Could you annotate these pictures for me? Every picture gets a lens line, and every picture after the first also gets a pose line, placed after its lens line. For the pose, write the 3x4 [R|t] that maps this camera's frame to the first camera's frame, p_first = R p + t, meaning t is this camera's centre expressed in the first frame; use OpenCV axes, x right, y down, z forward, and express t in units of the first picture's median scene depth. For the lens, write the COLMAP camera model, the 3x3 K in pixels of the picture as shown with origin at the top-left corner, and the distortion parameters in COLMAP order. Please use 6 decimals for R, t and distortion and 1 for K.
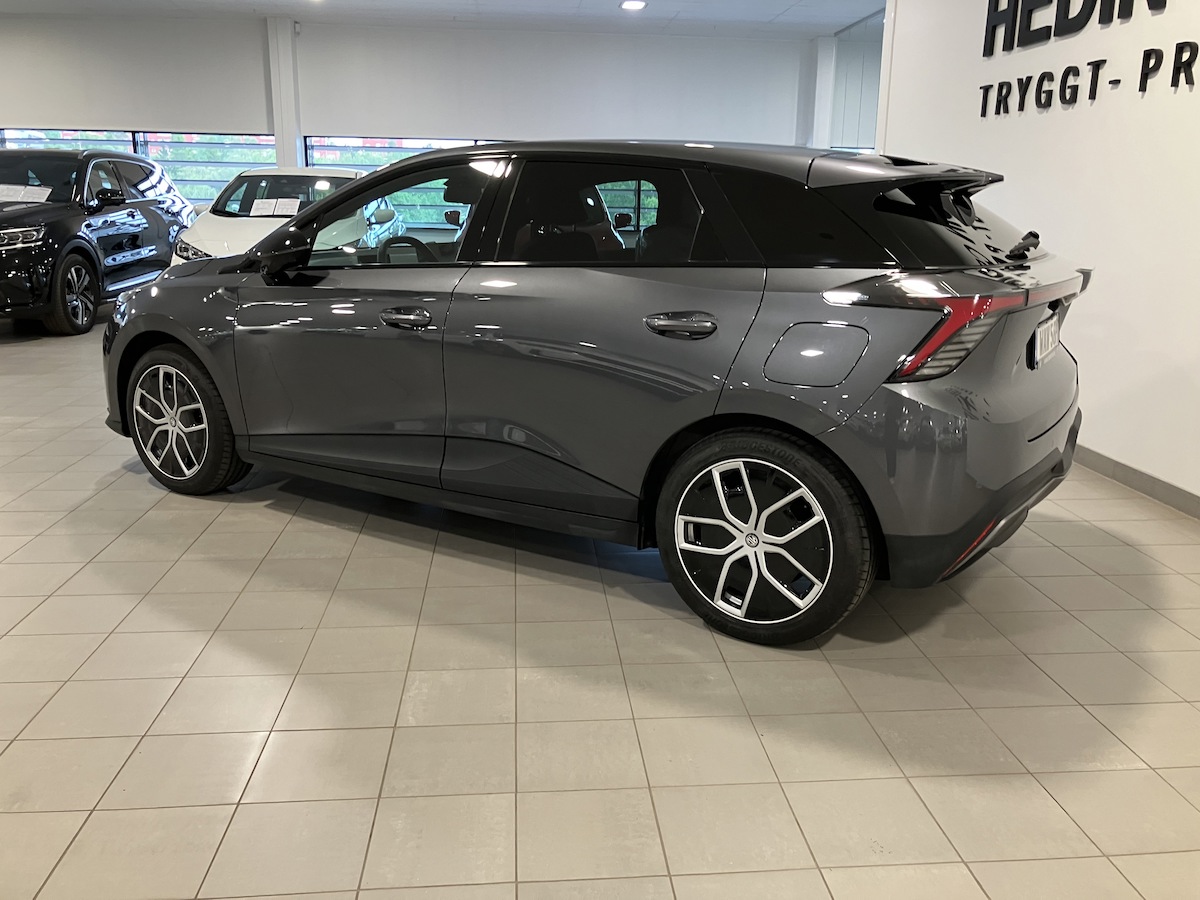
lens RADIAL K [[965.7, 0, 600.0], [0, 965.7, 450.0], [0, 0, 1]] dist [0.005462, 0.000075]
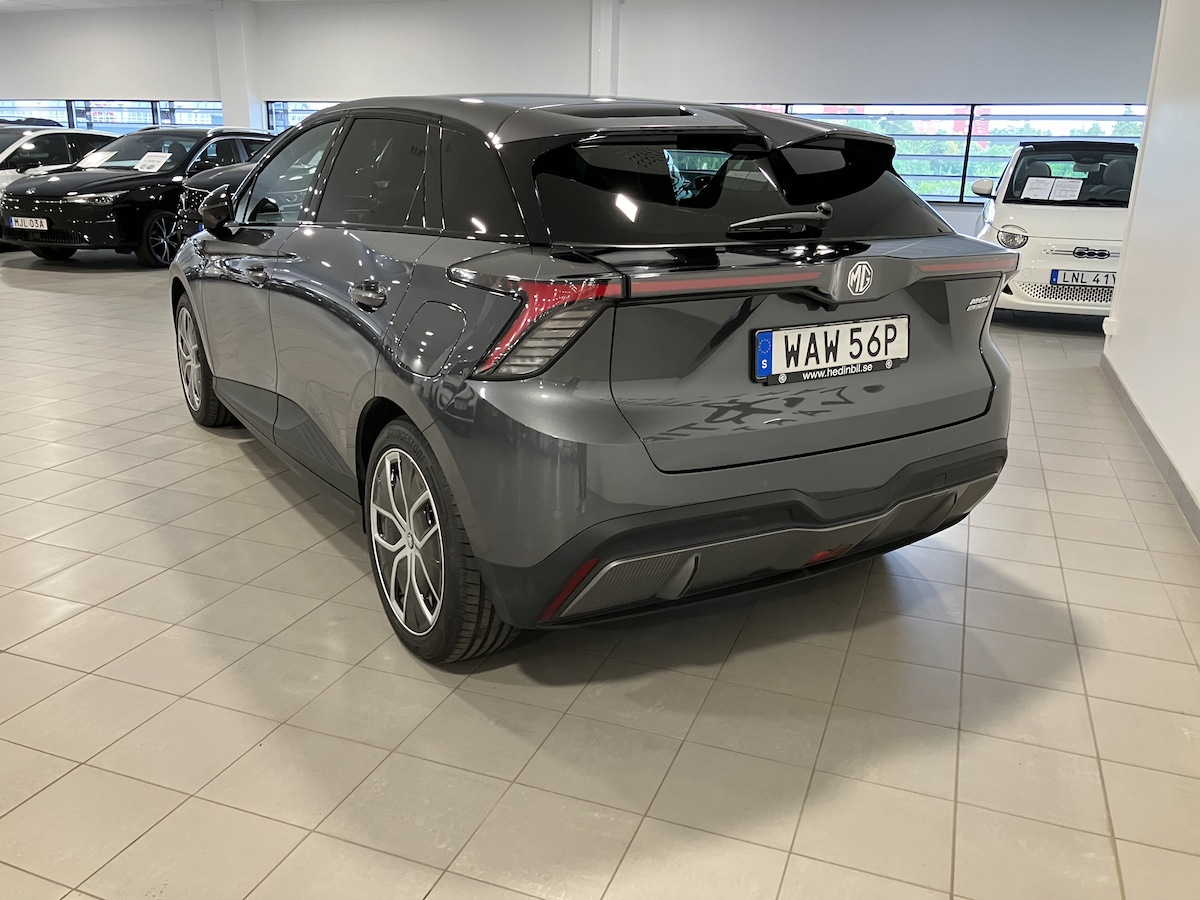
lens RADIAL K [[965.7, 0, 600.0], [0, 965.7, 450.0], [0, 0, 1]] dist [0.005462, 0.000075]
pose [[0.898378, 0.127801, -0.420219, 0.669460], [-0.114890, 0.991798, 0.056013, -0.060221], [0.423931, -0.002042, 0.905692, 0.250636]]
